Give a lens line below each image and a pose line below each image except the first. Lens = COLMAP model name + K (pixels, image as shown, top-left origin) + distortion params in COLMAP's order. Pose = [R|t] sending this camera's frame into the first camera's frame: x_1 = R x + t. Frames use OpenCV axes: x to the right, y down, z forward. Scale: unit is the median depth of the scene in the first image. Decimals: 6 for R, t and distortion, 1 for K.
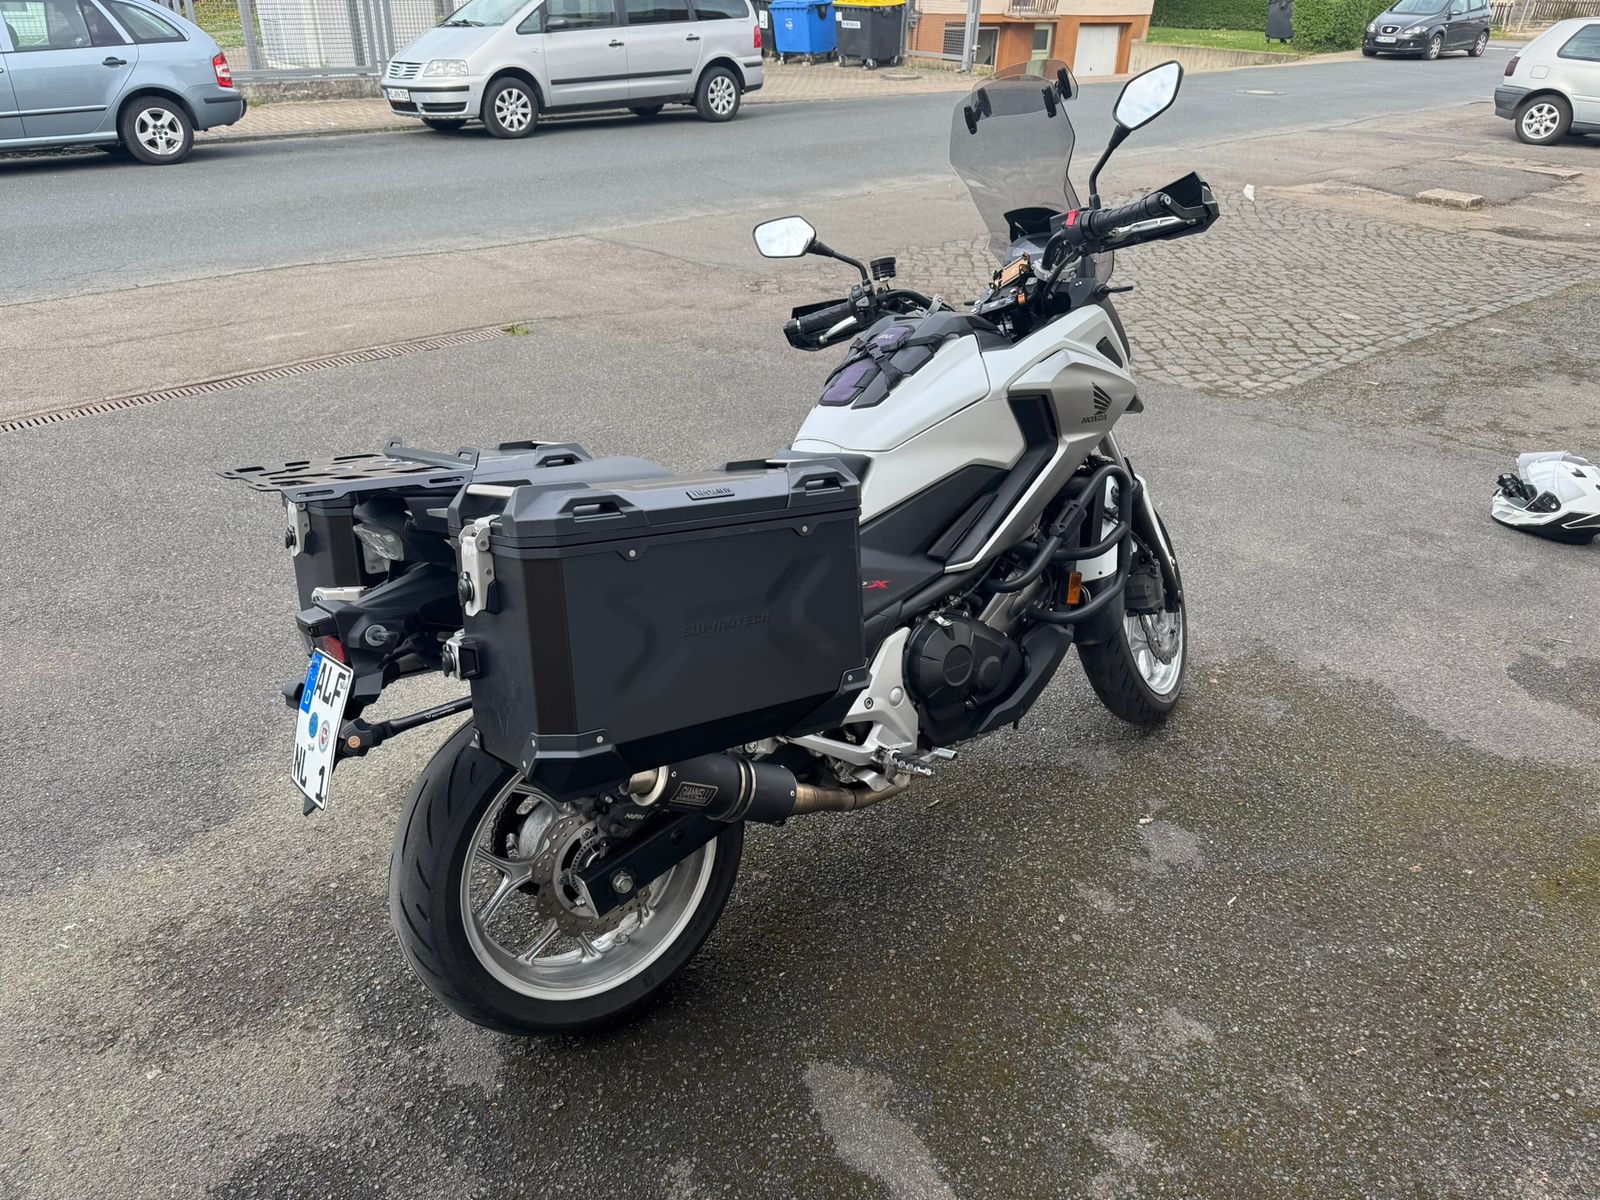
lens RADIAL K [[1132.7, 0, 799.8], [0, 1132.7, 580.3], [0, 0, 1]] dist [0.005168, -0.007891]
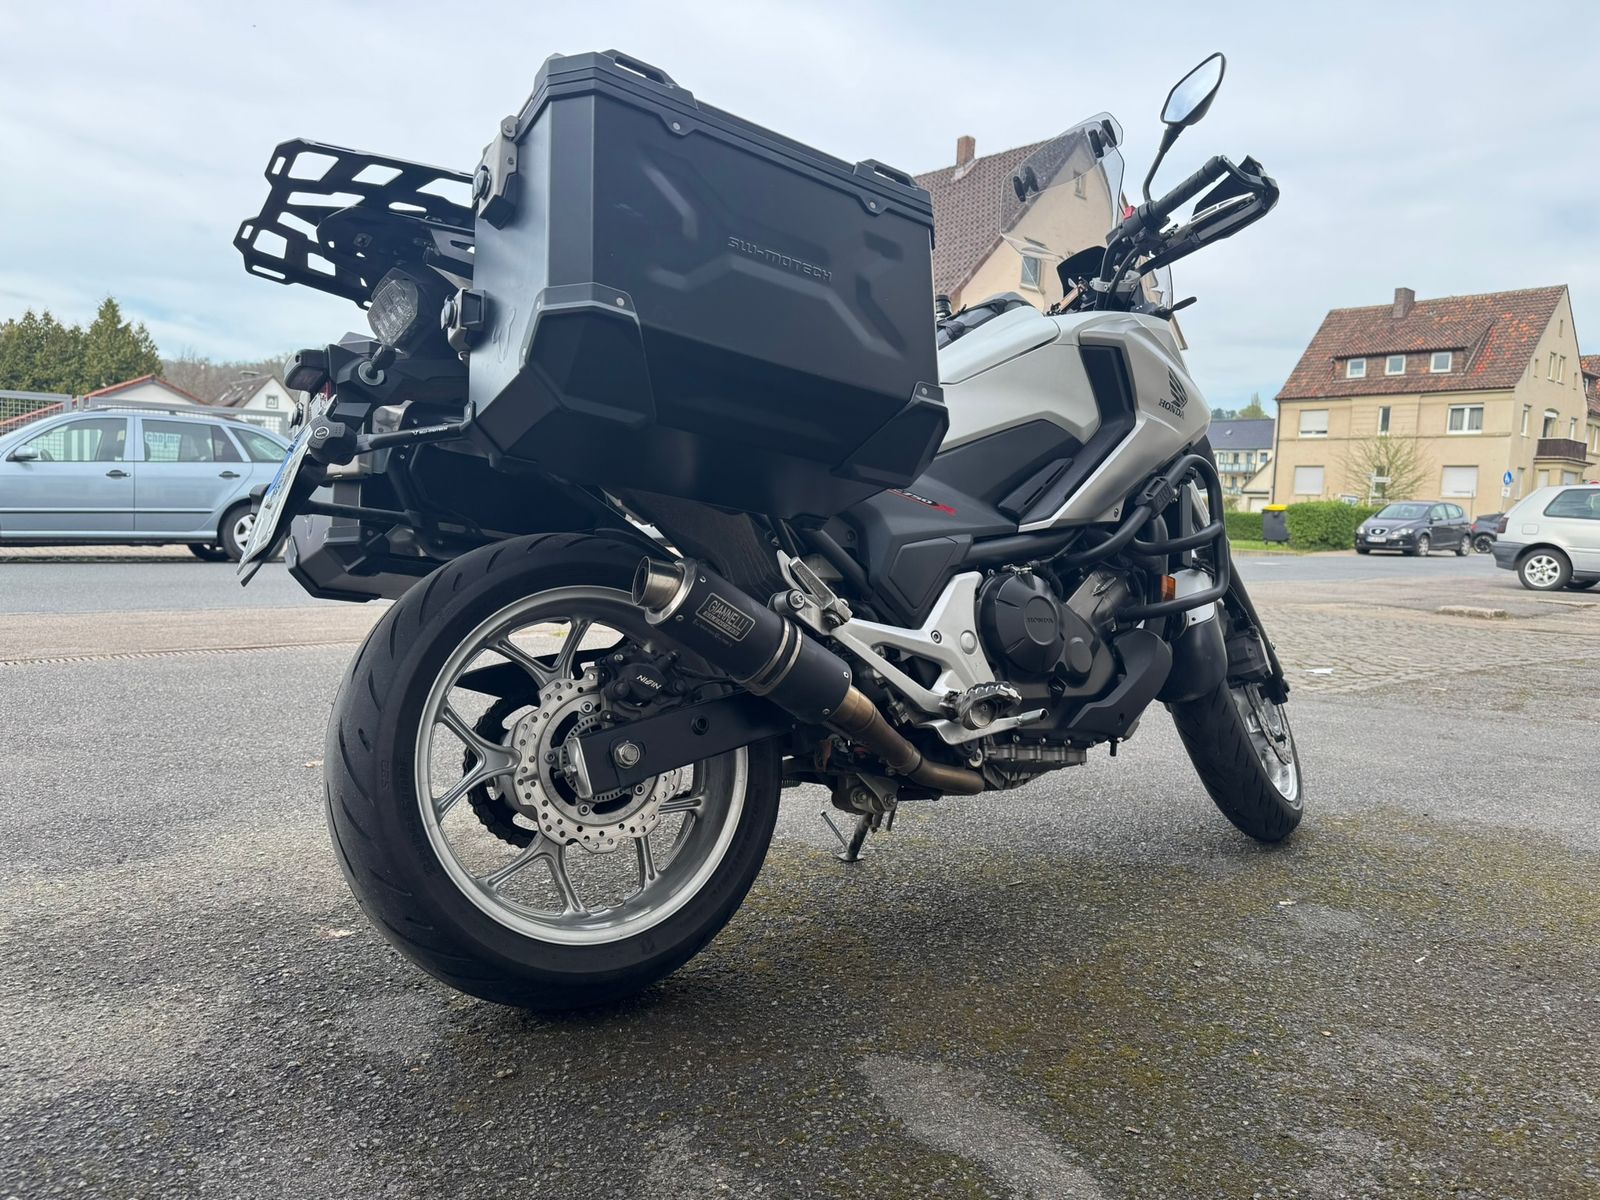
lens RADIAL K [[1121.9, 0, 800.0], [0, 1121.9, 600.0], [0, 0, 1]] dist [0.017709, -0.022673]
pose [[0.999291, 0.016105, -0.034033, -0.012044], [-0.028333, 0.916938, -0.398024, 0.412601], [0.024796, 0.398706, 0.916744, 0.226974]]
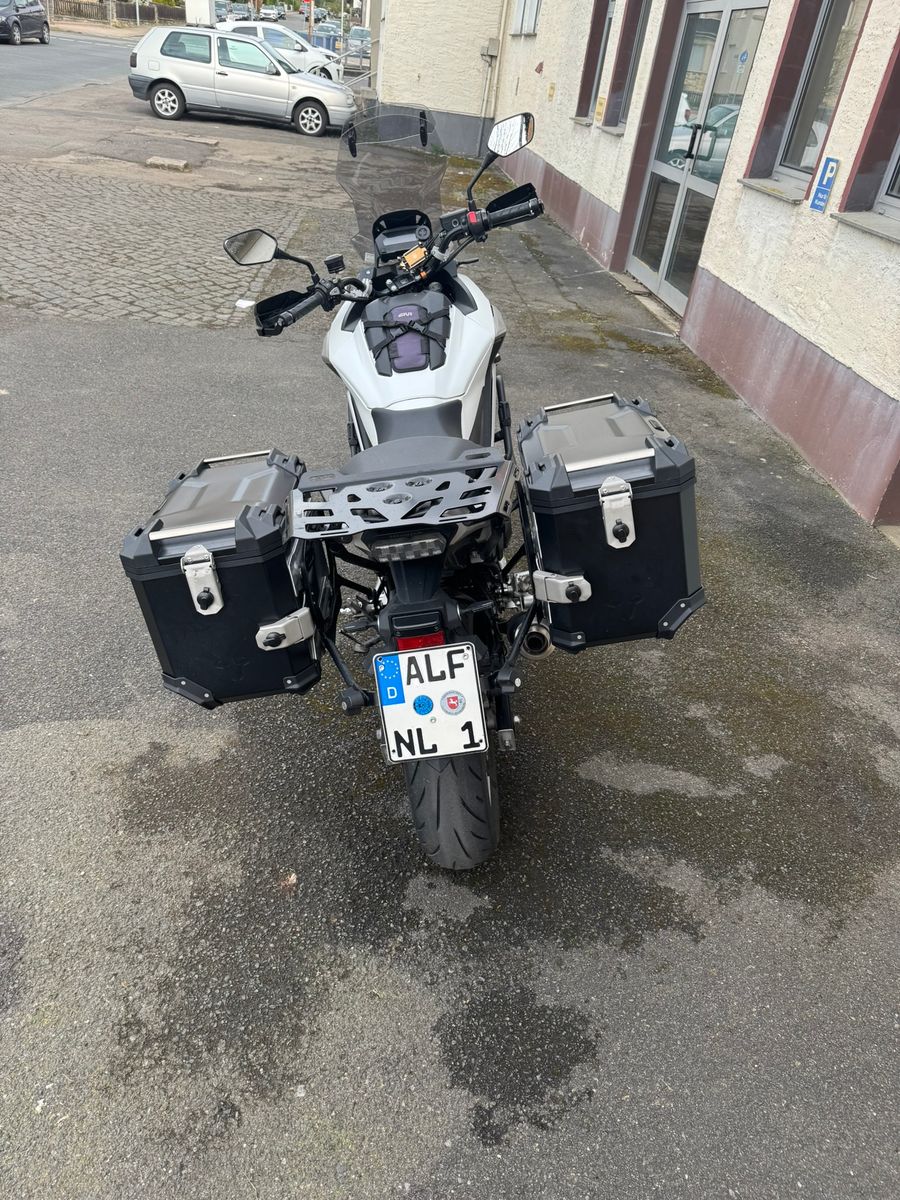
lens RADIAL K [[841.4, 0, 446.7], [0, 841.4, 585.8], [0, 0, 1]] dist [0.017709, -0.022673]
pose [[0.608228, -0.382057, 0.695767, -0.783011], [0.276991, 0.923601, 0.265024, -0.178214], [-0.743865, 0.031526, 0.667586, 0.297899]]
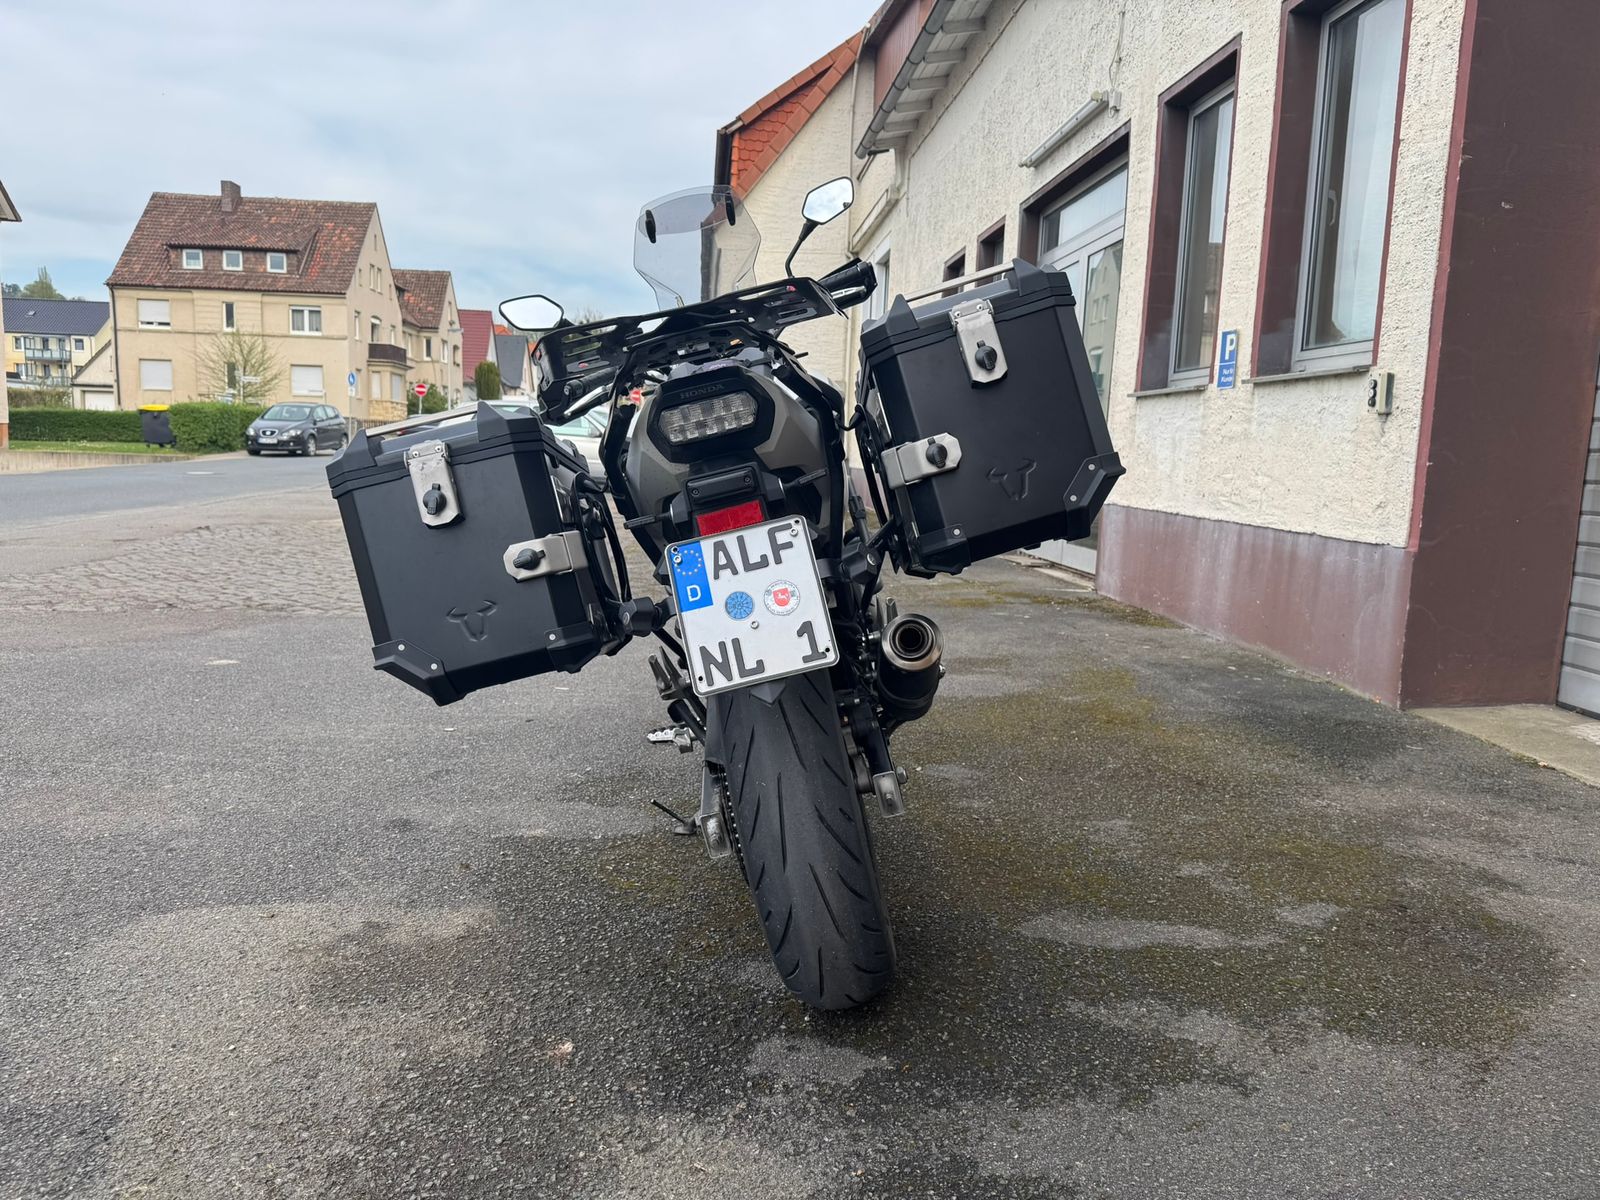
lens RADIAL K [[1121.0, 0, 789.3], [0, 1121.0, 598.6], [0, 0, 1]] dist [0.011972, -0.021363]
pose [[0.614028, -0.115126, 0.780843, -0.831436], [0.358034, 0.922292, -0.145565, 0.203146], [-0.703407, 0.368949, 0.607532, 0.372012]]
